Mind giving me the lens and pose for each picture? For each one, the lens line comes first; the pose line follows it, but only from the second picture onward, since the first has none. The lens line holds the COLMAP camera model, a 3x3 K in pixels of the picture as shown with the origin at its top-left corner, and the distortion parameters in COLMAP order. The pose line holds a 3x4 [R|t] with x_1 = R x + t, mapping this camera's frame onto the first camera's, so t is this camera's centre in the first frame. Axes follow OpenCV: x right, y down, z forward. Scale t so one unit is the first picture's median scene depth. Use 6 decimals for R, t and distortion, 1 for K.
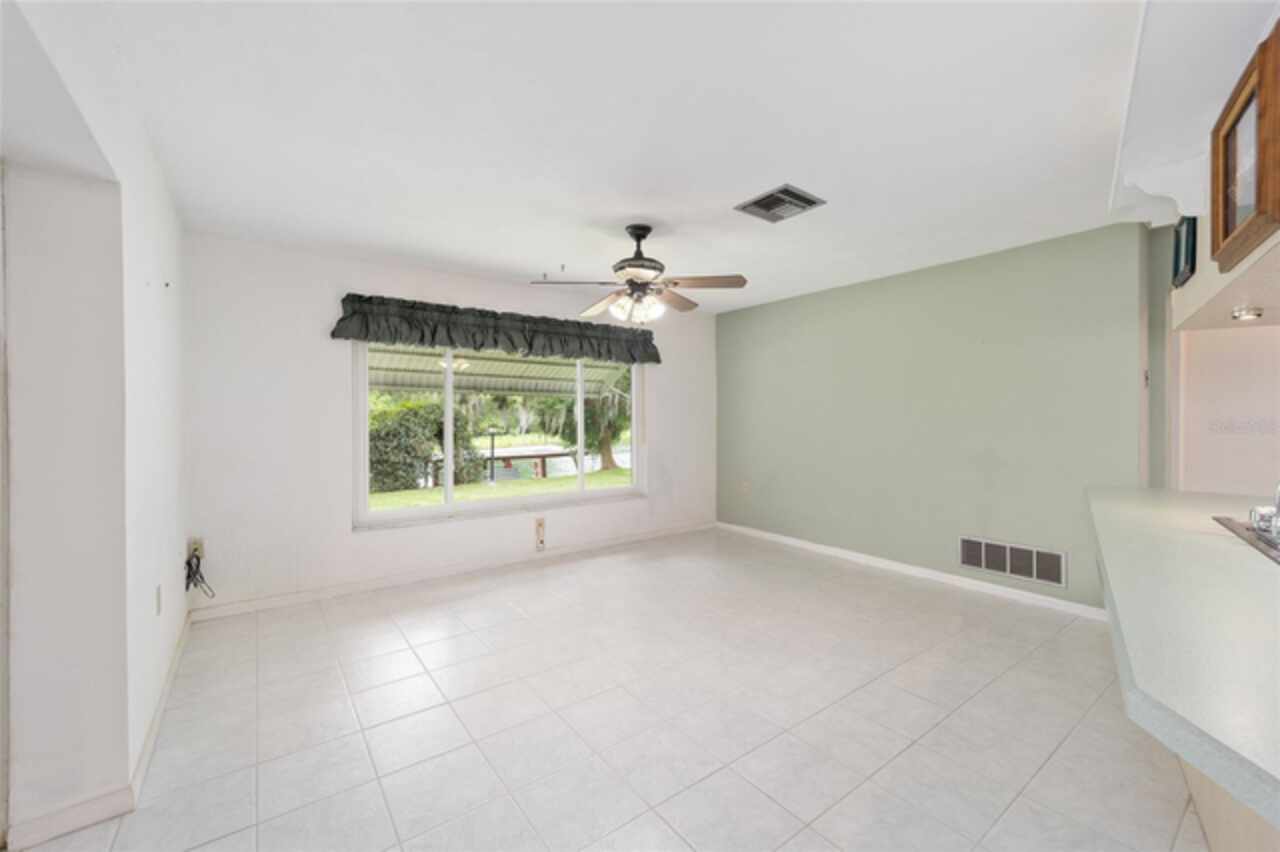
lens RADIAL K [[511.5, 0, 639.6], [0, 511.5, 418.7], [0, 0, 1]] dist [-0.000010, -0.000203]
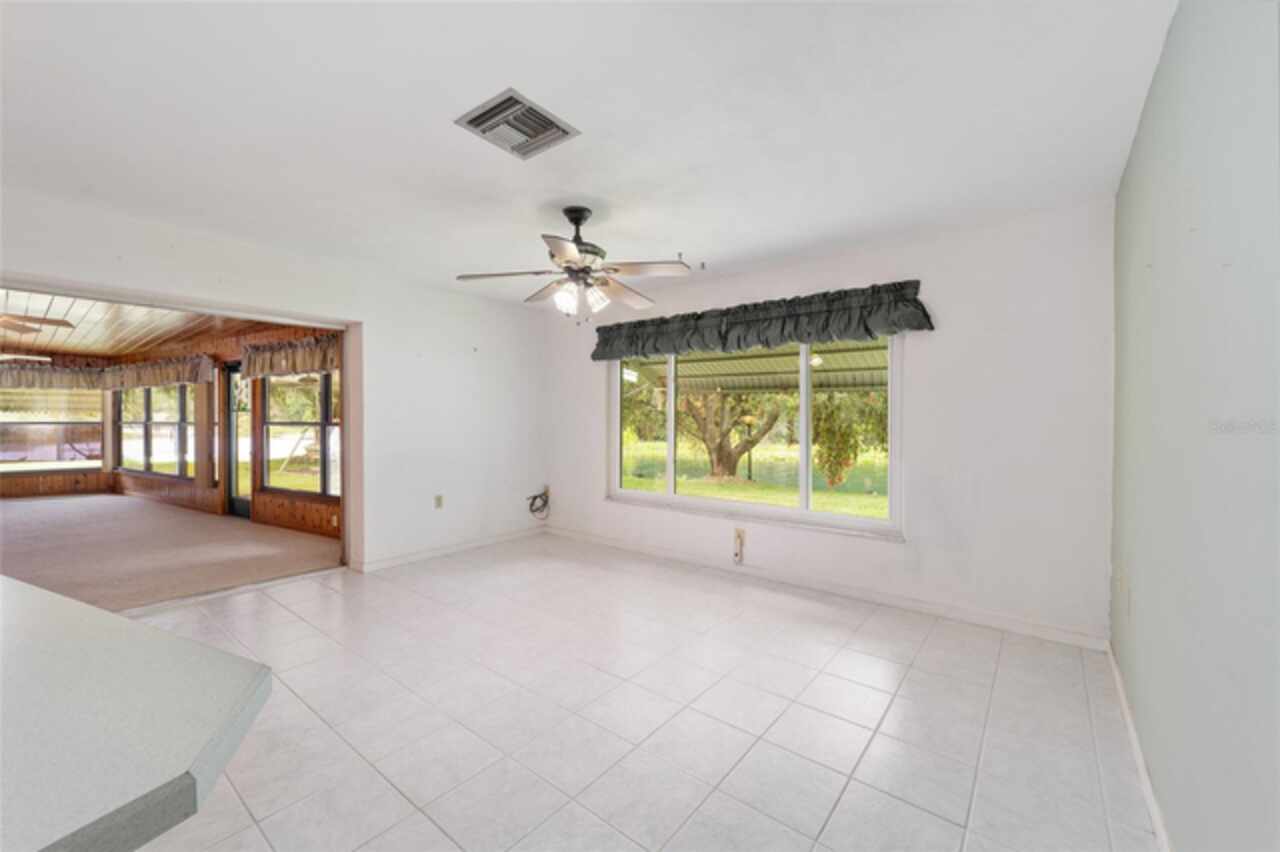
lens RADIAL K [[511.5, 0, 639.6], [0, 511.5, 418.7], [0, 0, 1]] dist [-0.000010, -0.000203]
pose [[0.253277, 0.005893, -0.967376, 0.635939], [-0.007550, 0.999963, 0.004115, -0.002349], [0.967364, 0.006261, 0.253312, 0.599711]]
